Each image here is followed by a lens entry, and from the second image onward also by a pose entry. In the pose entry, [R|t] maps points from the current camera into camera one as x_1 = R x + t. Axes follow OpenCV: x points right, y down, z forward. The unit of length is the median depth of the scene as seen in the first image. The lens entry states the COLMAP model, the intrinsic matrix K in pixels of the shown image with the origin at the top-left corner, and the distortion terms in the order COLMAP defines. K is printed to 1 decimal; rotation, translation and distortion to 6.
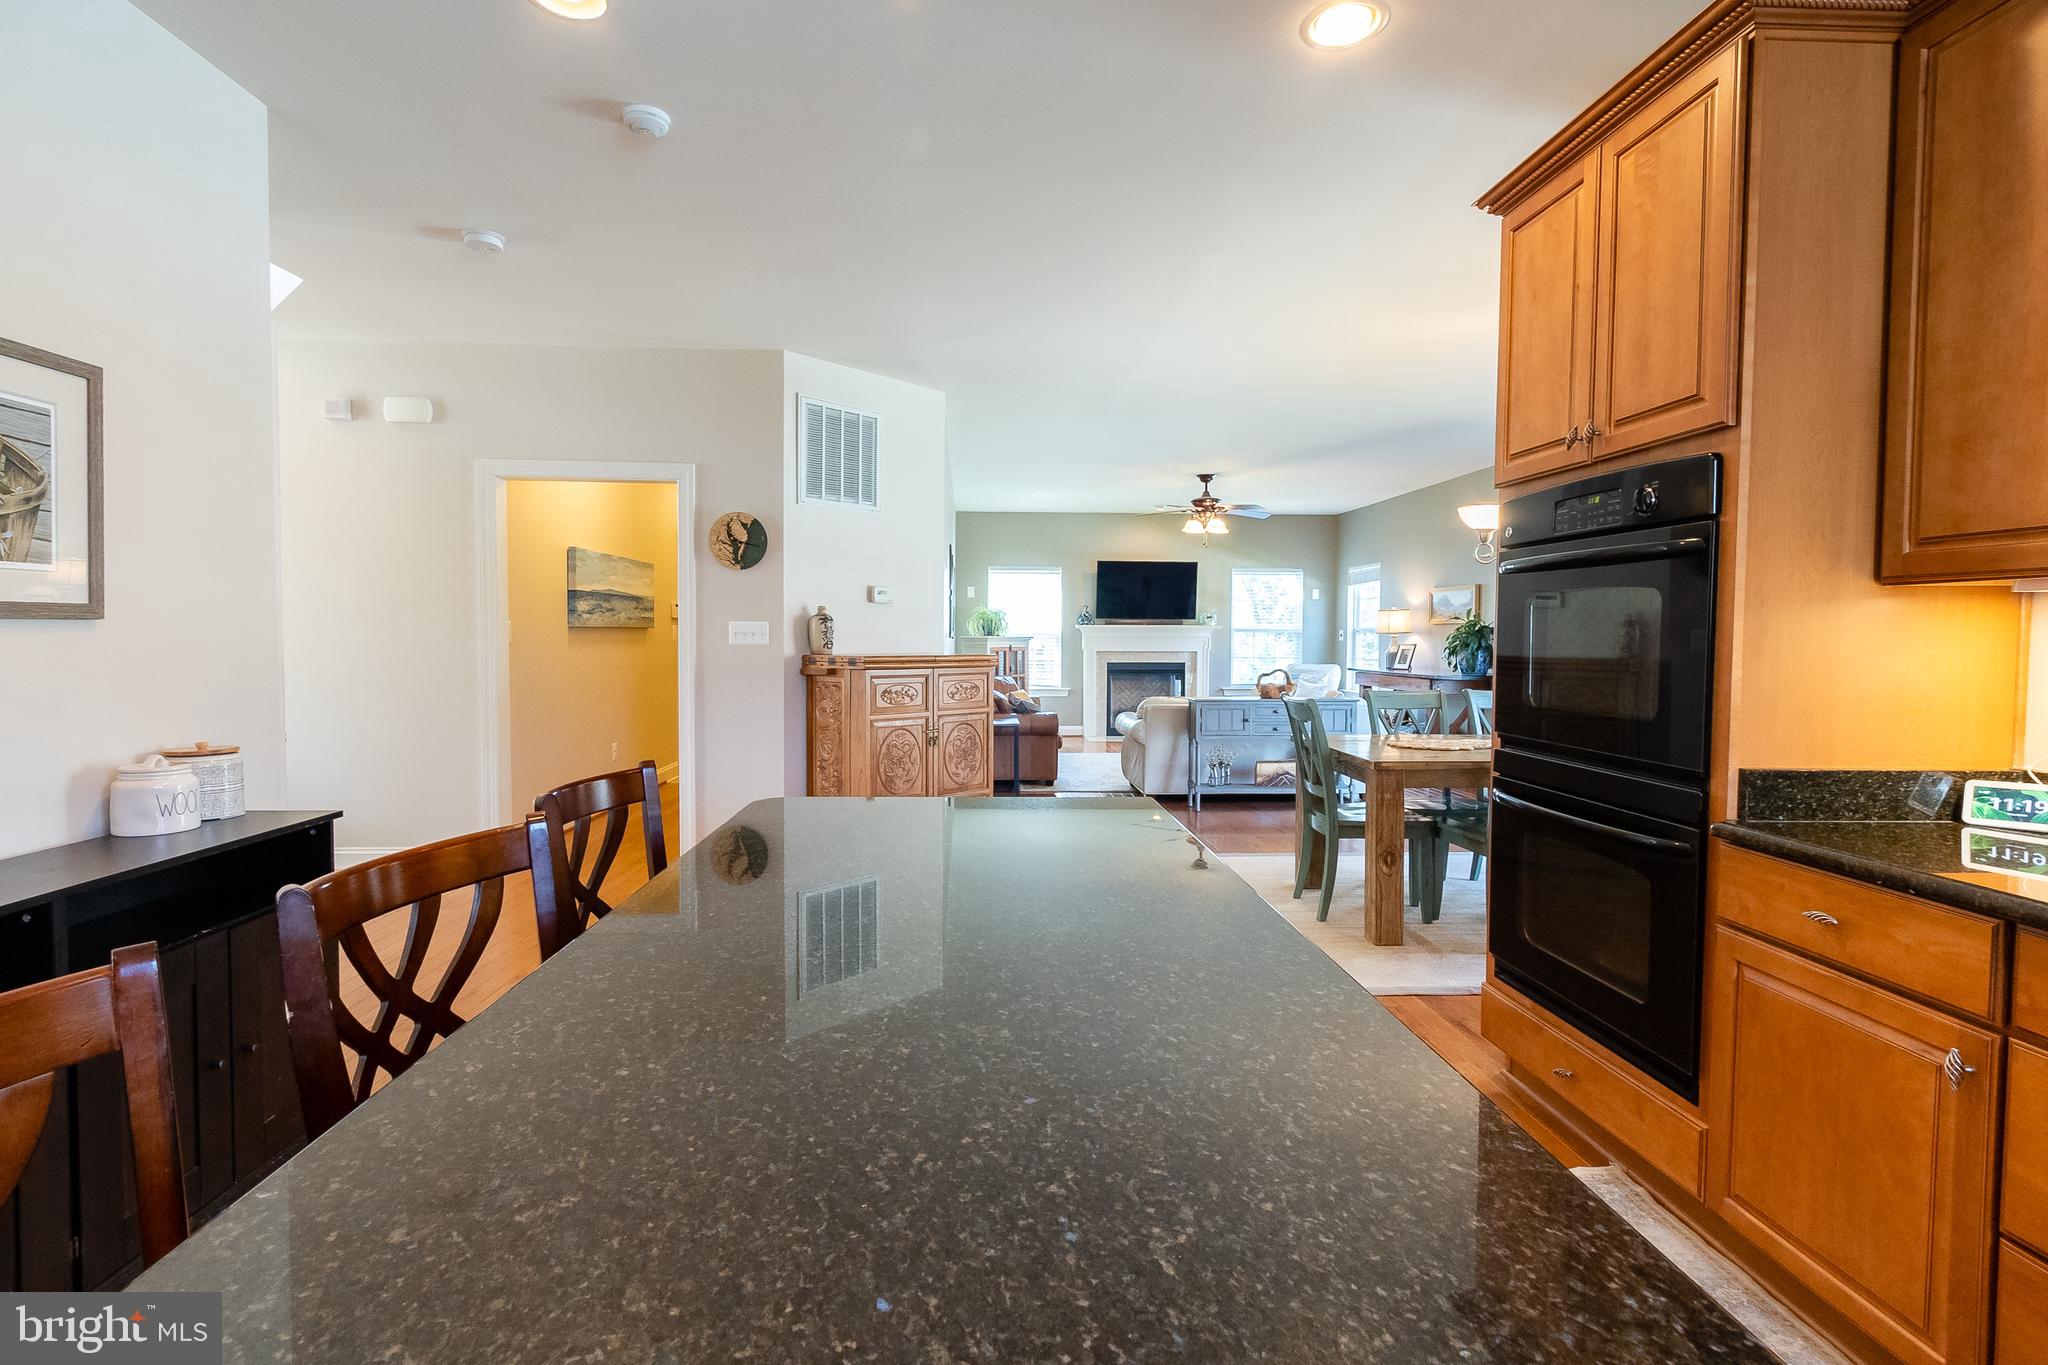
lens RADIAL K [[972.1, 0, 992.0], [0, 972.1, 674.2], [0, 0, 1]] dist [0.011679, -0.000883]
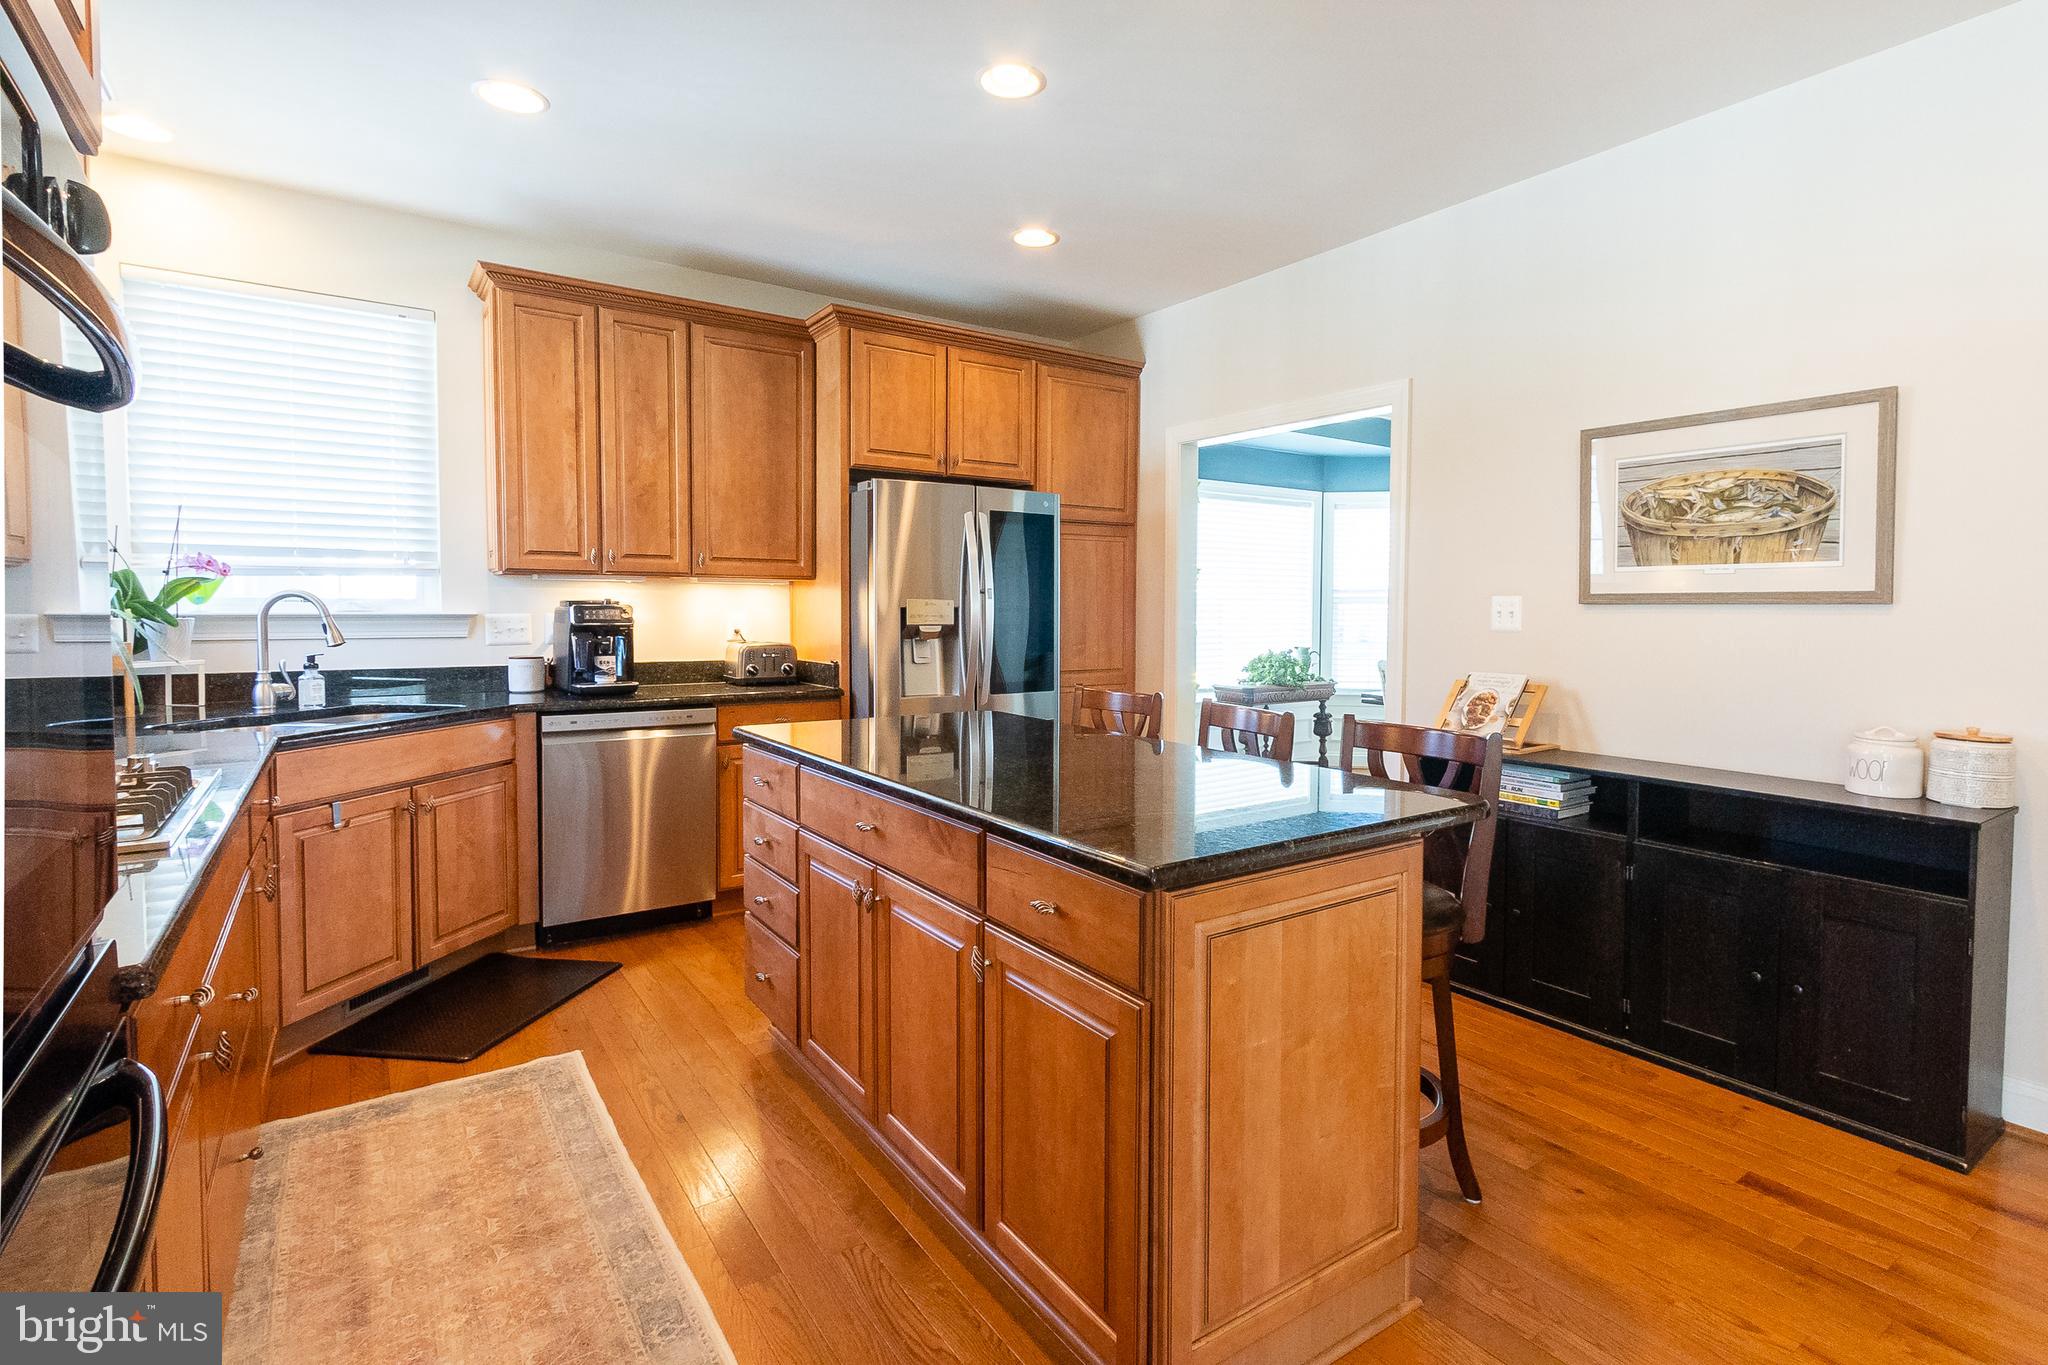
lens RADIAL K [[972.1, 0, 1048.2], [0, 972.1, 649.1], [0, 0, 1]] dist [0.011679, -0.000883]
pose [[-0.831488, 0.012717, -0.555397, 0.226986], [-0.035601, 0.996463, 0.076114, -0.022941], [0.554400, 0.083061, -0.828095, 0.576547]]
